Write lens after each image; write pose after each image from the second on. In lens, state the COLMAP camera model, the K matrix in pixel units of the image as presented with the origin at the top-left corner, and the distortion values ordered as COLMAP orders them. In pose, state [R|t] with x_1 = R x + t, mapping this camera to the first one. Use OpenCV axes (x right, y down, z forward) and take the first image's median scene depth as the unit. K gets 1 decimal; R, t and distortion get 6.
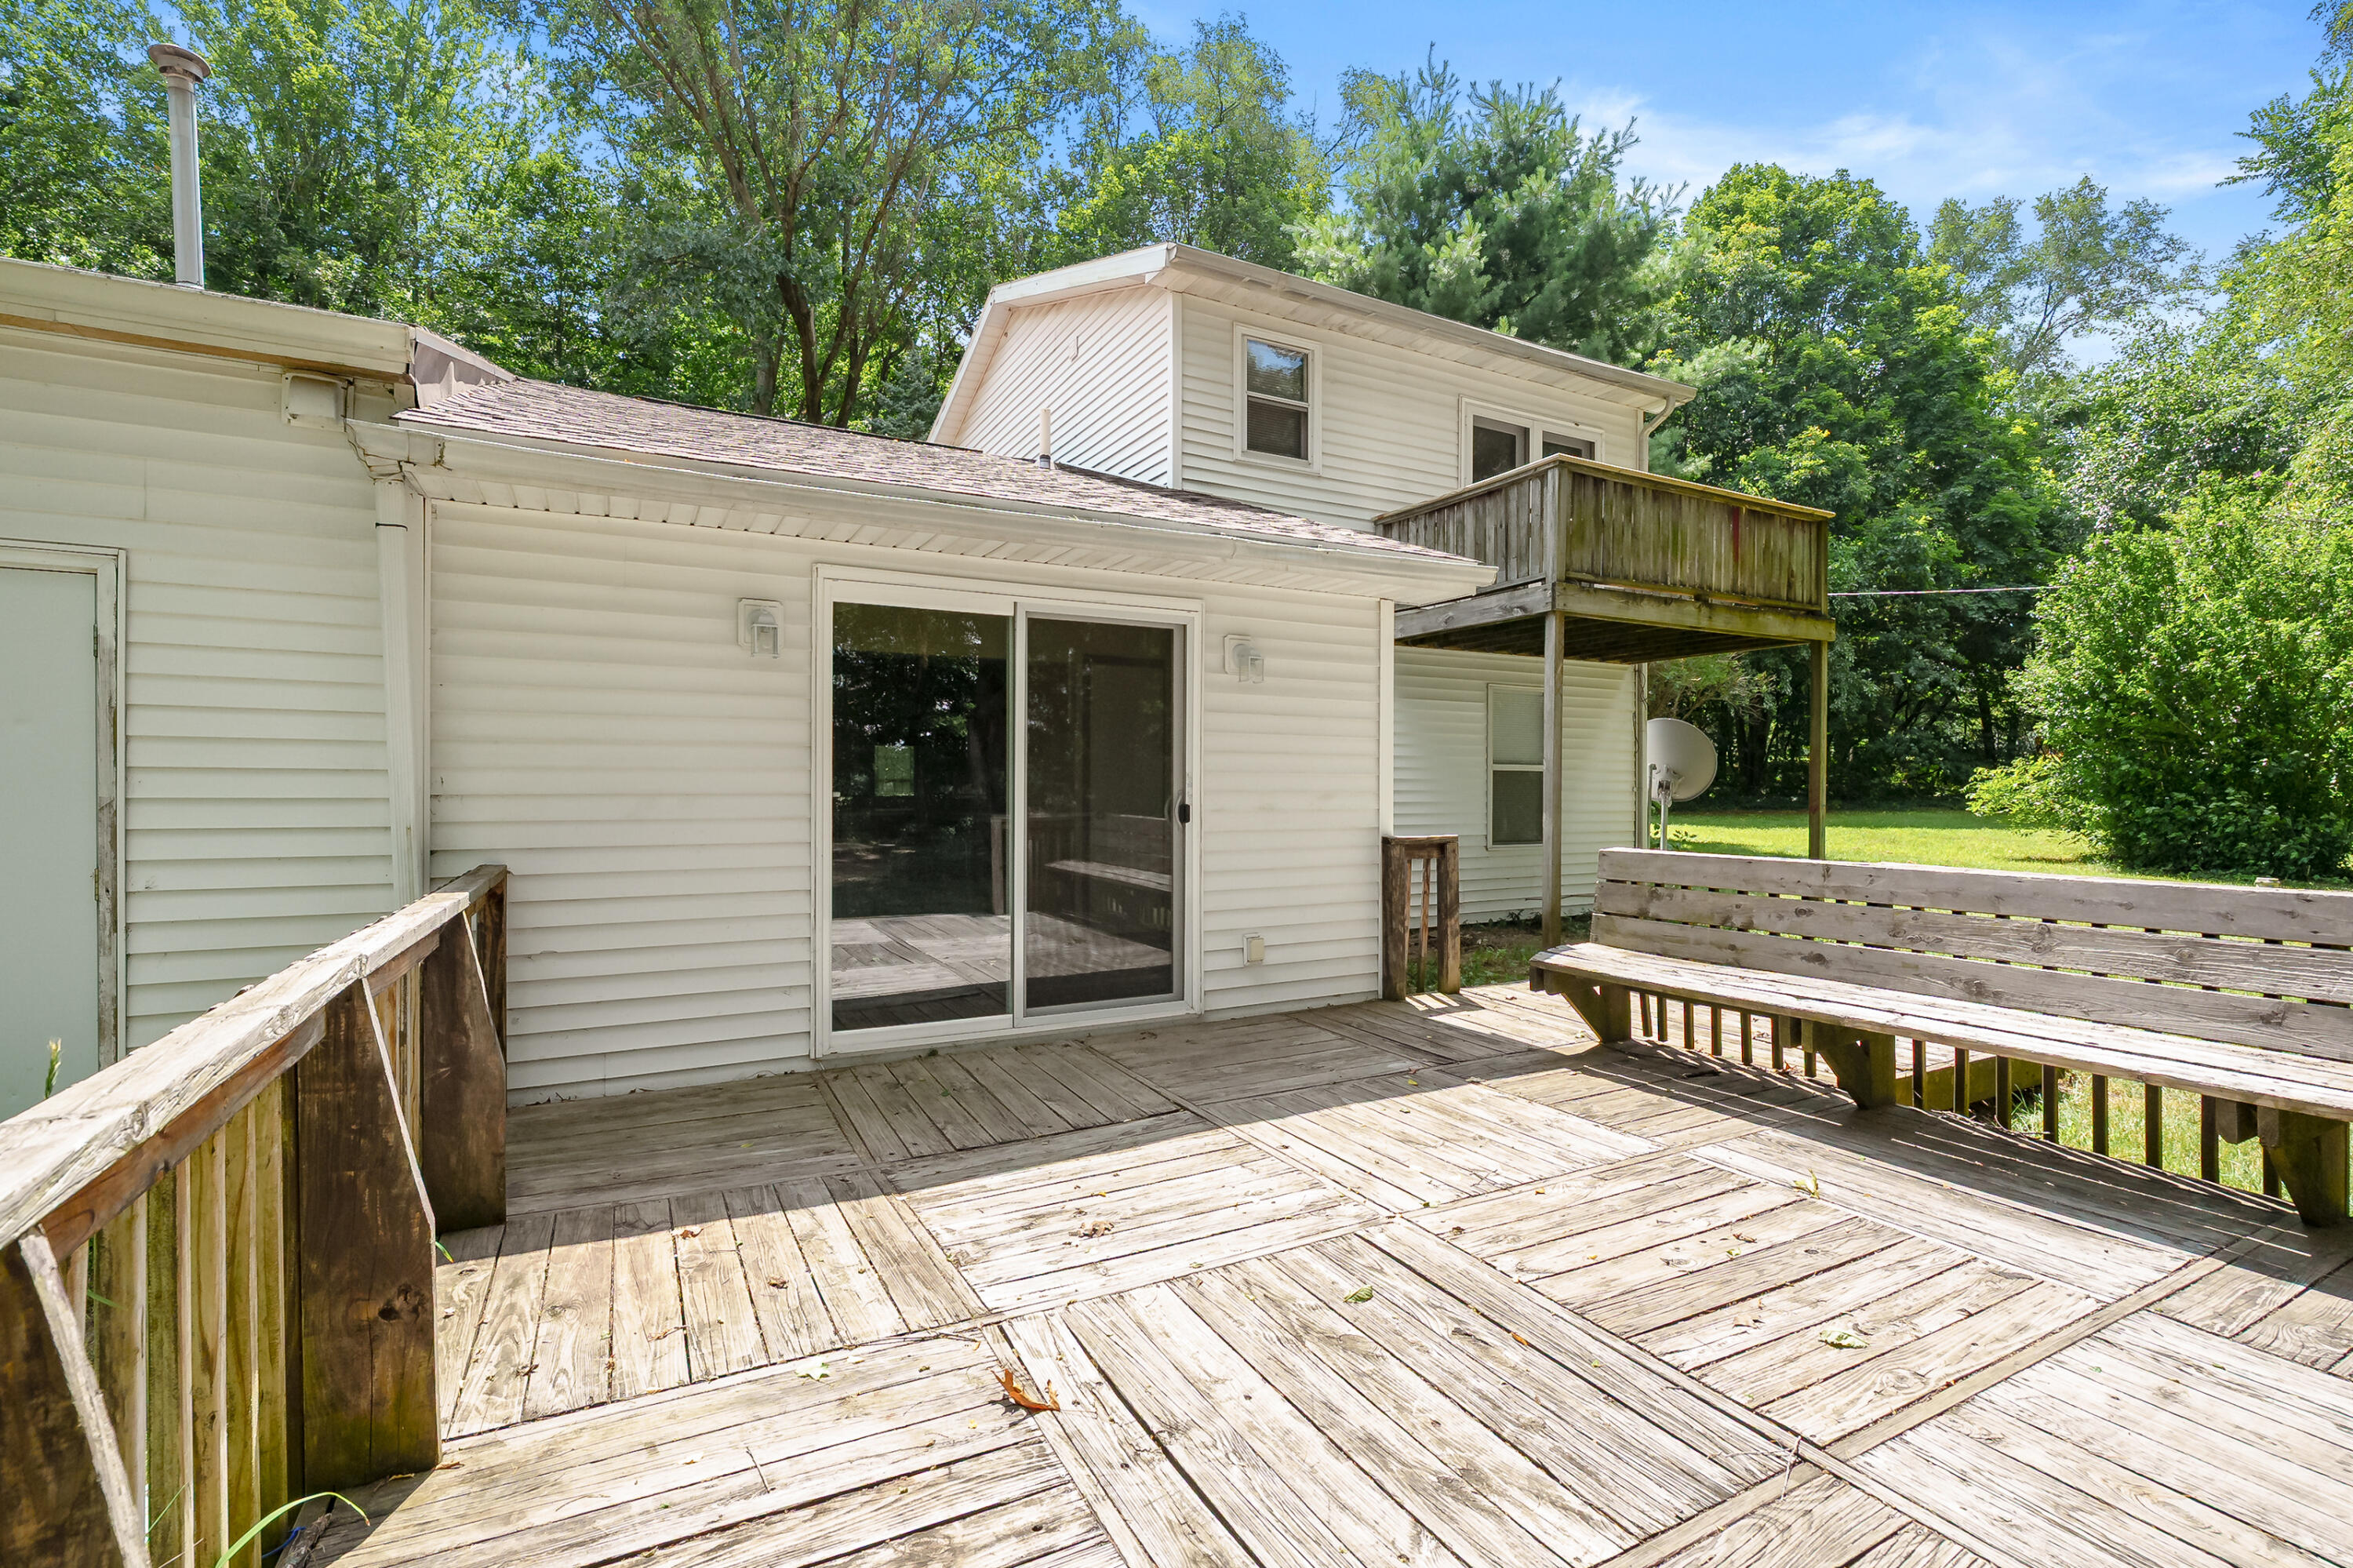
lens RADIAL K [[1034.9, 0, 1176.5], [0, 1034.9, 784.0], [0, 0, 1]] dist [-0.017977, -0.000230]
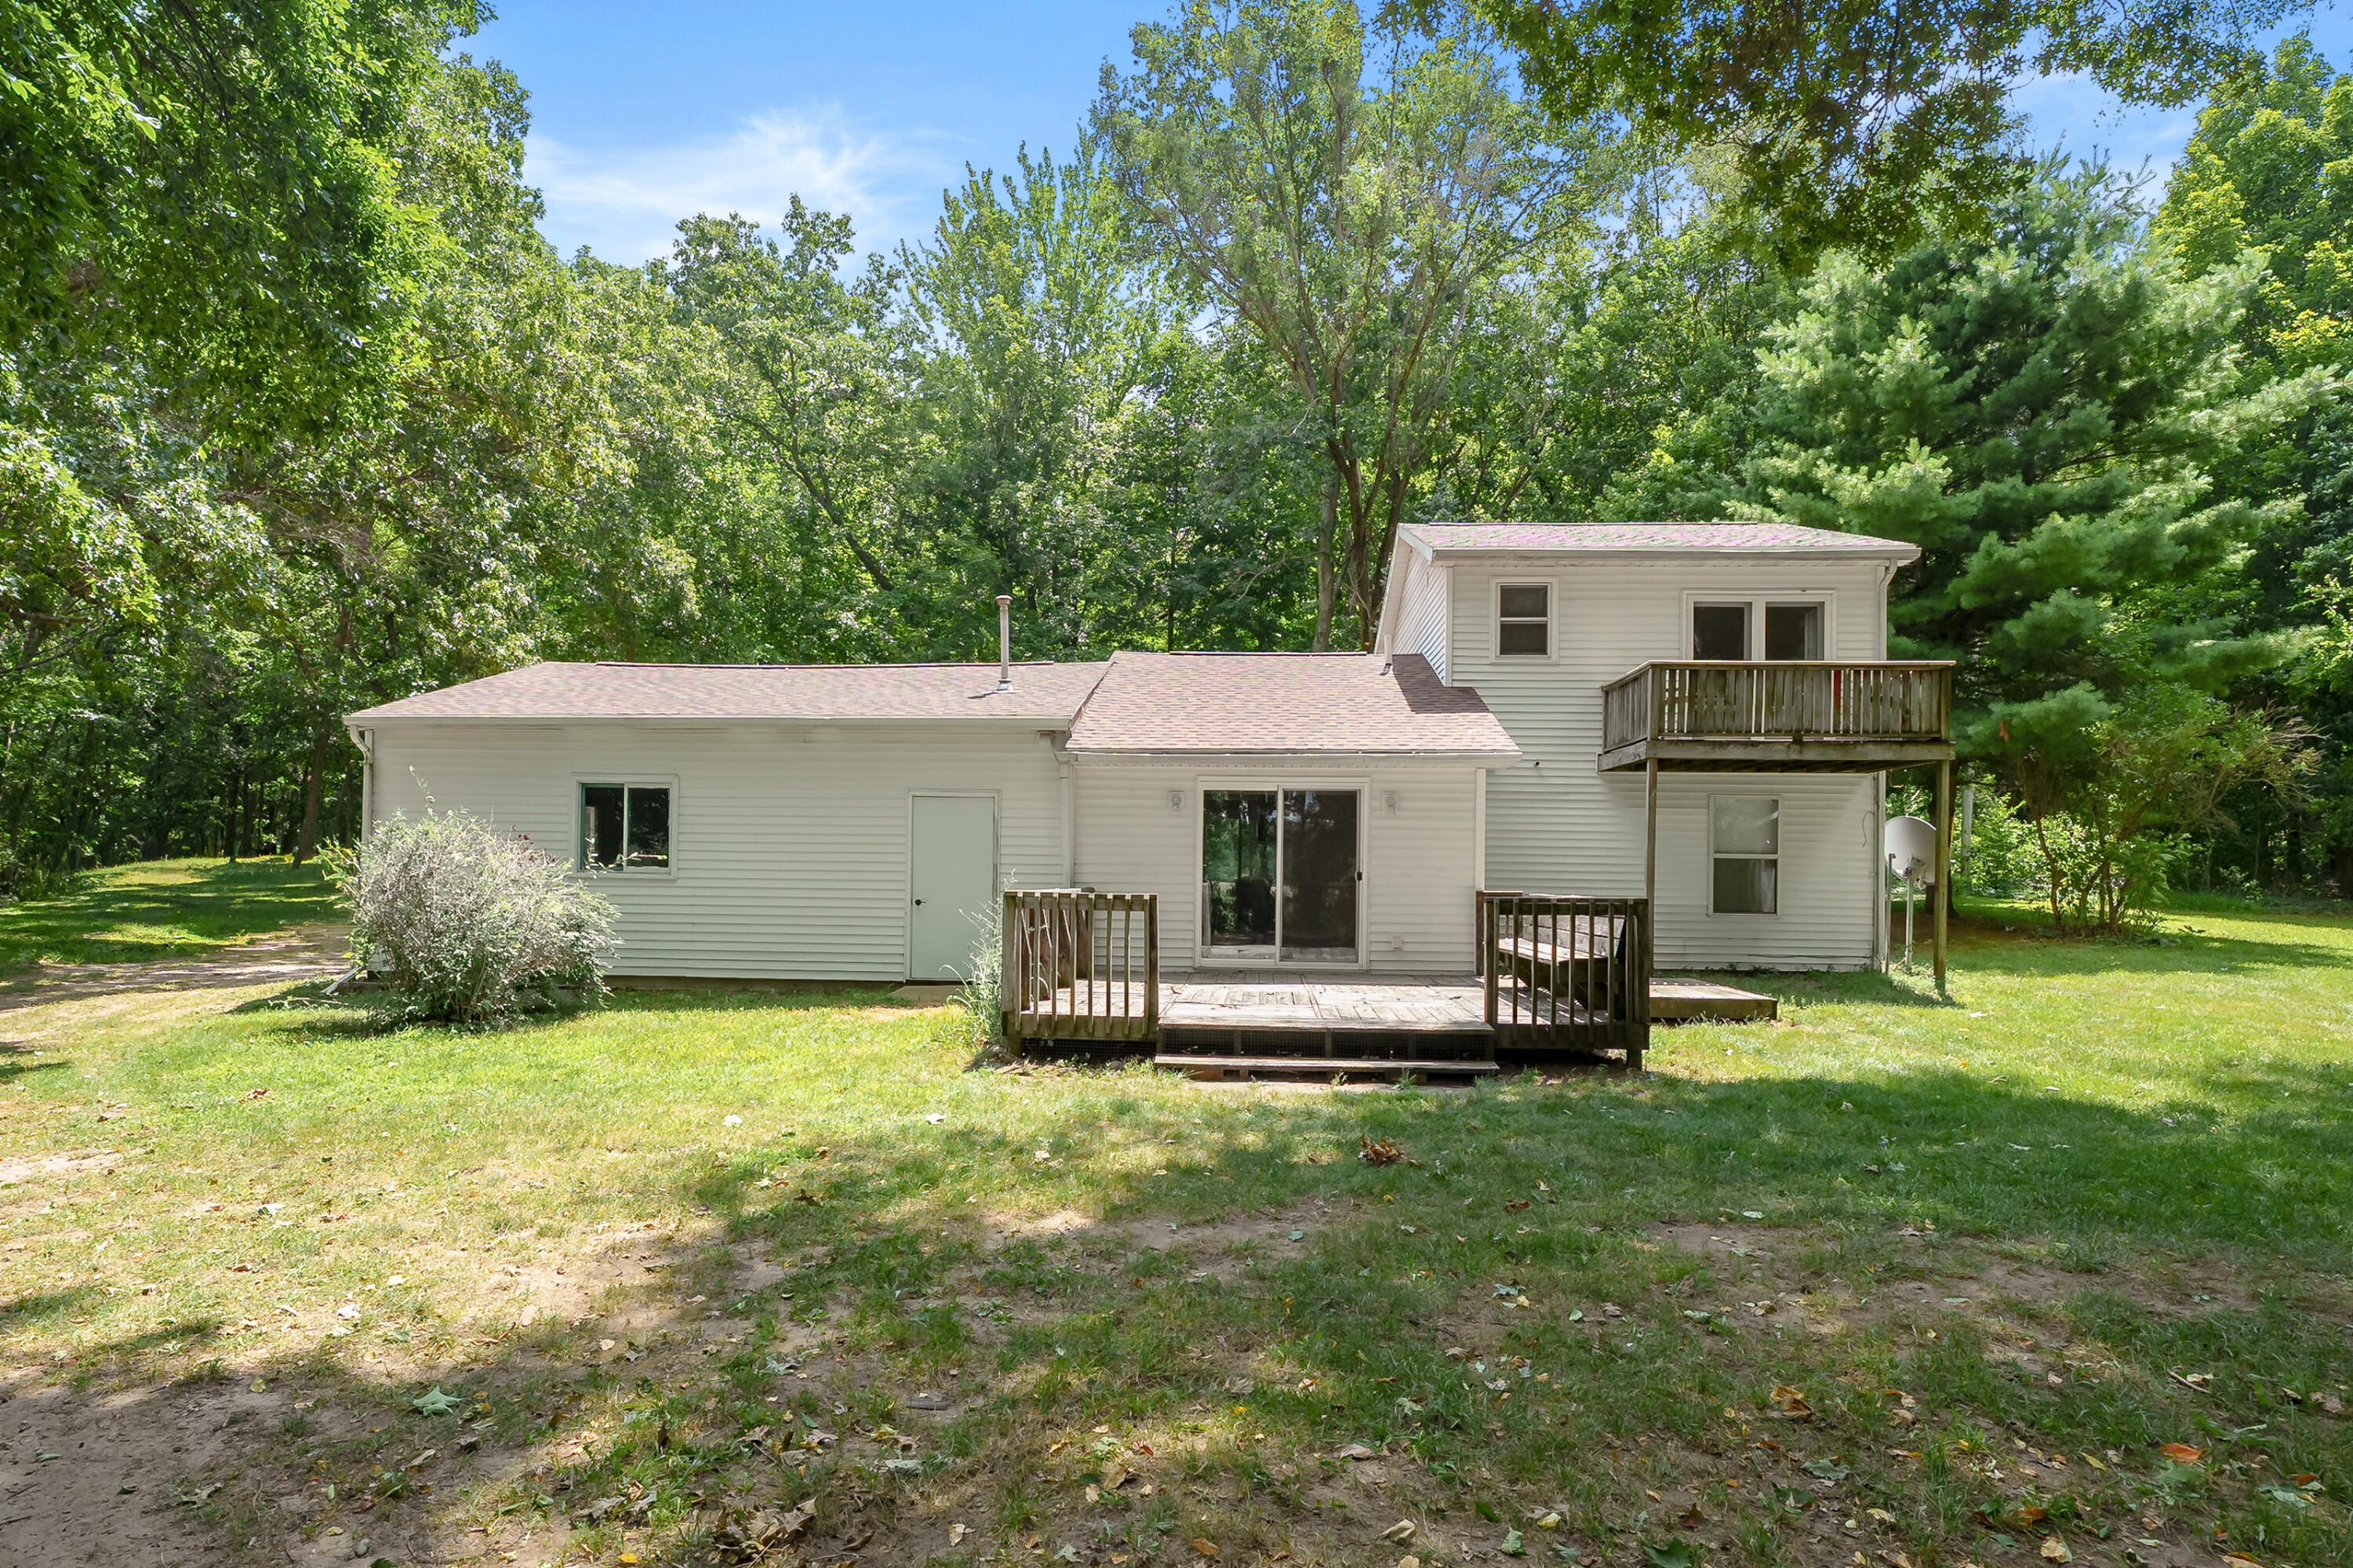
lens RADIAL K [[1360.6, 0, 1179.5], [0, 1360.6, 827.8], [0, 0, 1]] dist [-0.033525, -0.000082]
pose [[0.844847, -0.005930, -0.534975, 0.664517], [-0.013260, 0.999399, -0.032018, 0.013241], [0.534843, 0.034144, 0.844261, -0.875287]]
